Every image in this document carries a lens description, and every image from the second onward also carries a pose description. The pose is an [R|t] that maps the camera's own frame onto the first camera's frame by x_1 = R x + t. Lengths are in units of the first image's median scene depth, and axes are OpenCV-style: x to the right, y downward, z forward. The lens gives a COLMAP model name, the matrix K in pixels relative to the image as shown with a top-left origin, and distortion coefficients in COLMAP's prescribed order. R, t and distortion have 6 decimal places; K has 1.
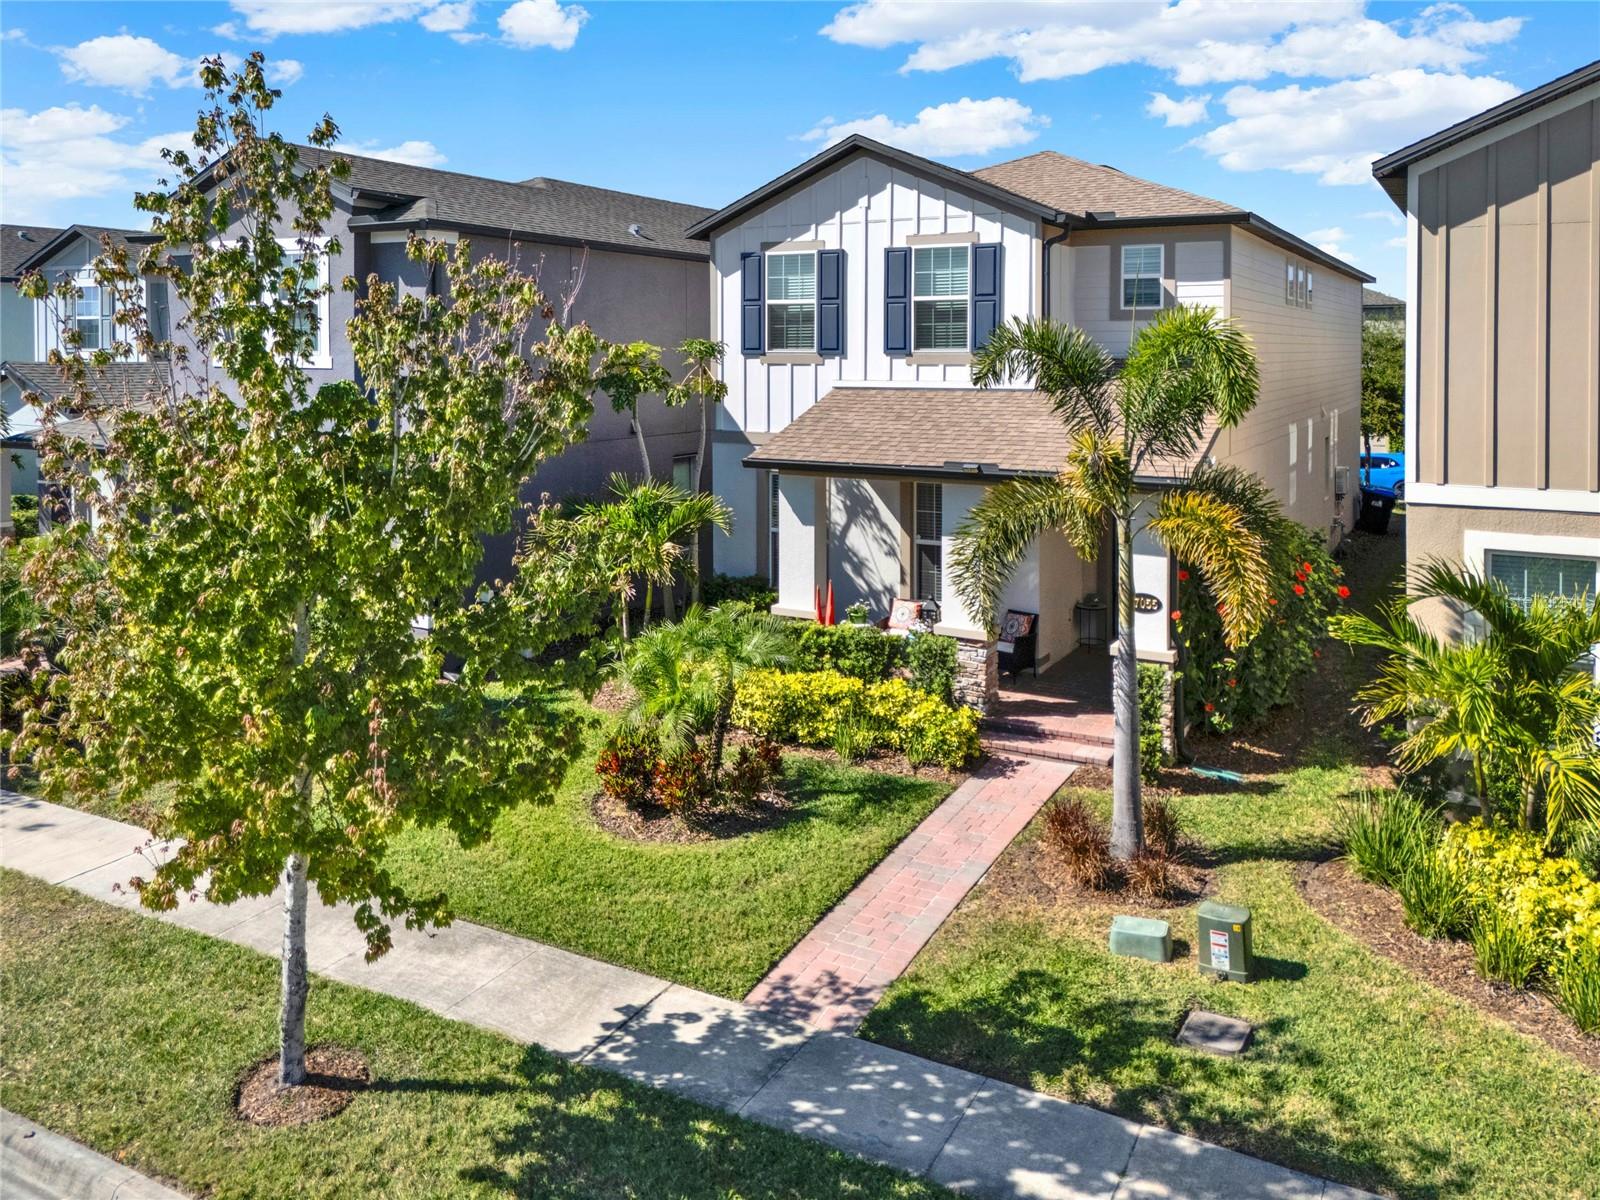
lens RADIAL K [[1290.5, 0, 799.6], [0, 1290.5, 398.6], [0, 0, 1]] dist [0.081839, -0.048952]
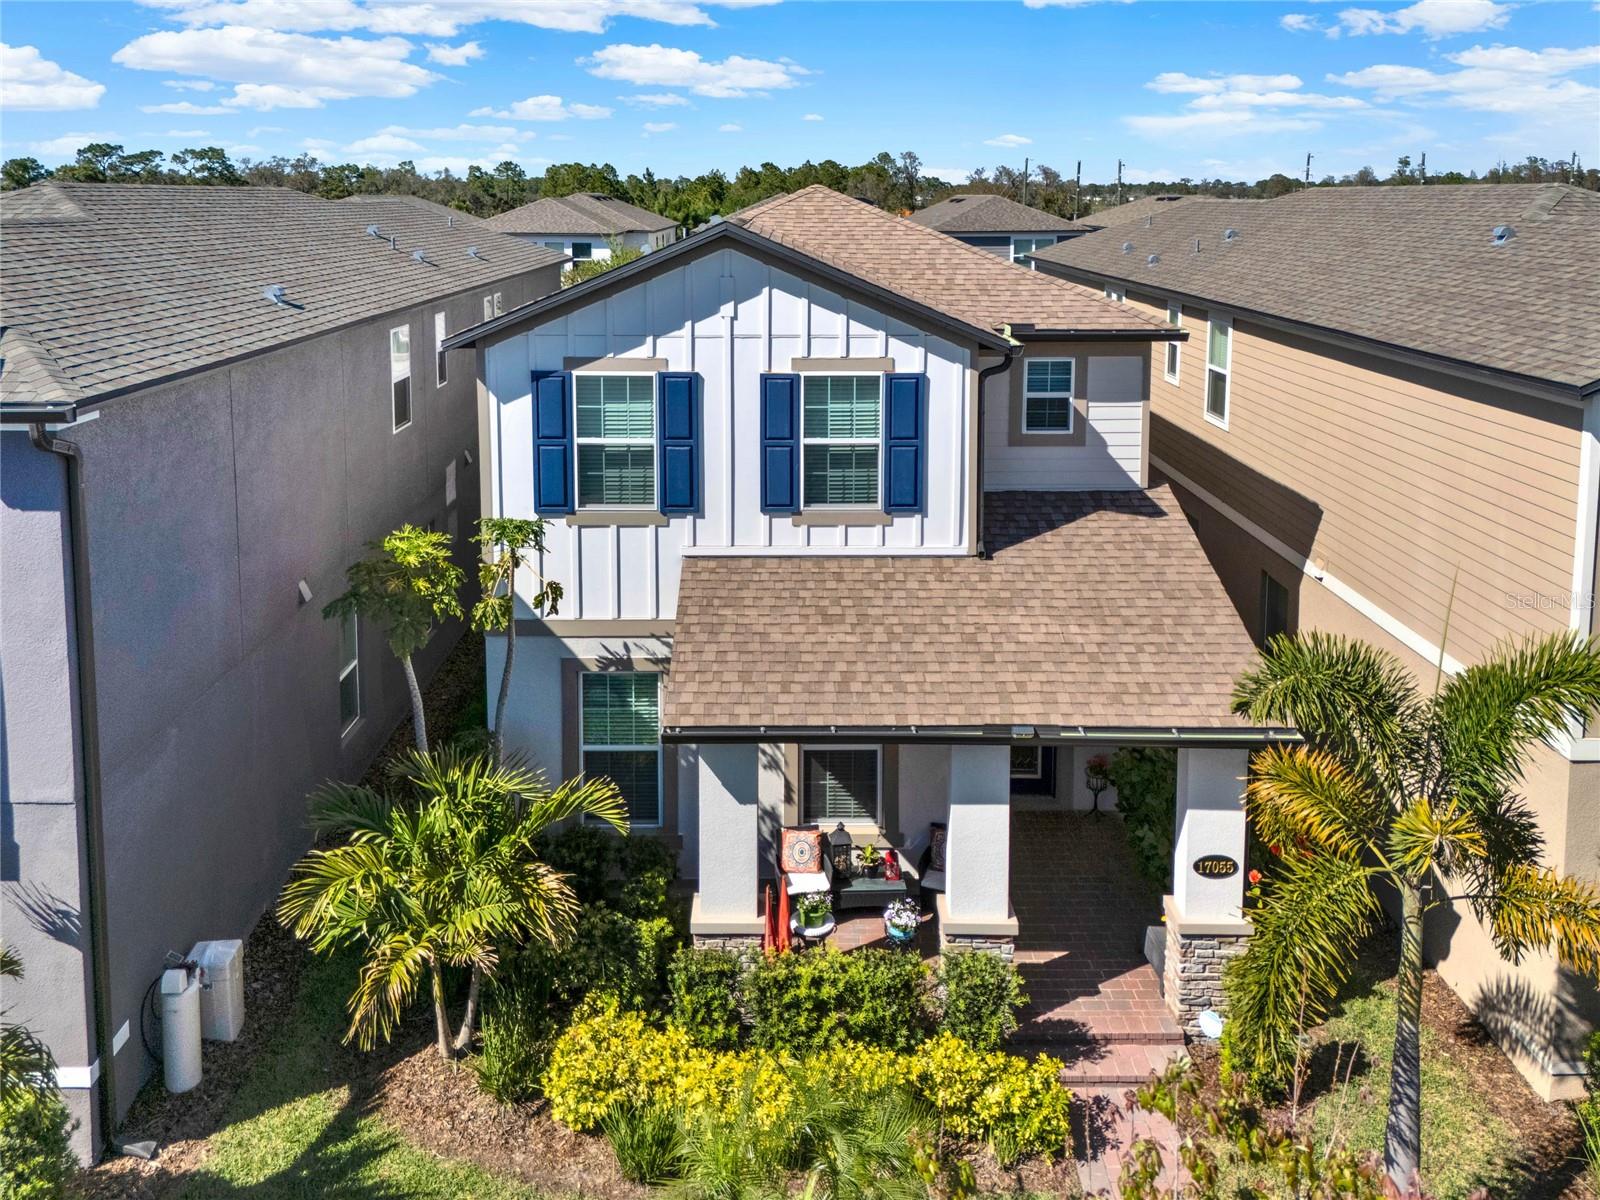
lens RADIAL K [[1287.9, 0, 833.8], [0, 1287.9, 381.2], [0, 0, 1]] dist [0.080815, -0.053183]
pose [[0.869038, -0.065845, 0.490344, -0.298598], [0.014516, 0.994071, 0.107760, -0.218749], [-0.494532, -0.086529, 0.864842, 0.388074]]
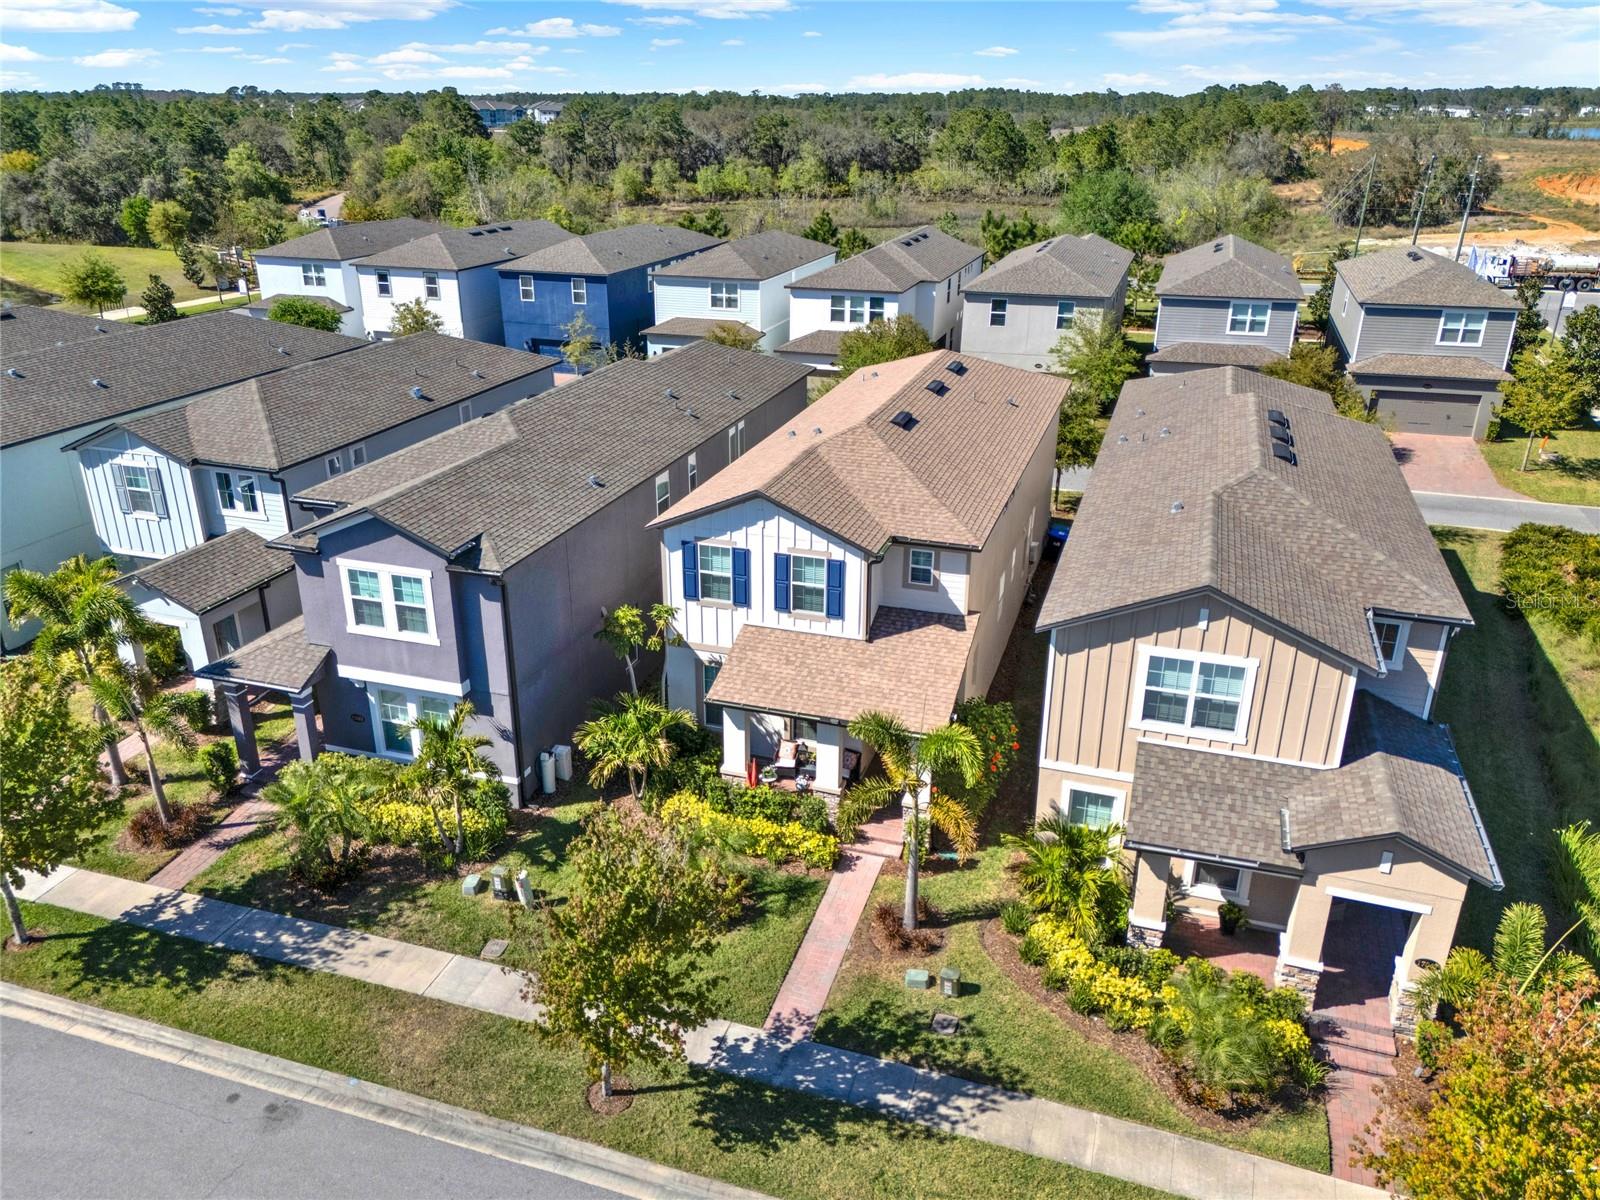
lens RADIAL K [[1198.4, 0, 798.5], [0, 1198.4, 590.7], [0, 0, 1]] dist [0.070180, -0.056252]
pose [[0.982816, -0.061722, 0.173963, -0.203163], [-0.000947, 0.940741, 0.339126, -0.685012], [-0.184586, -0.333463, 0.924516, -0.531289]]
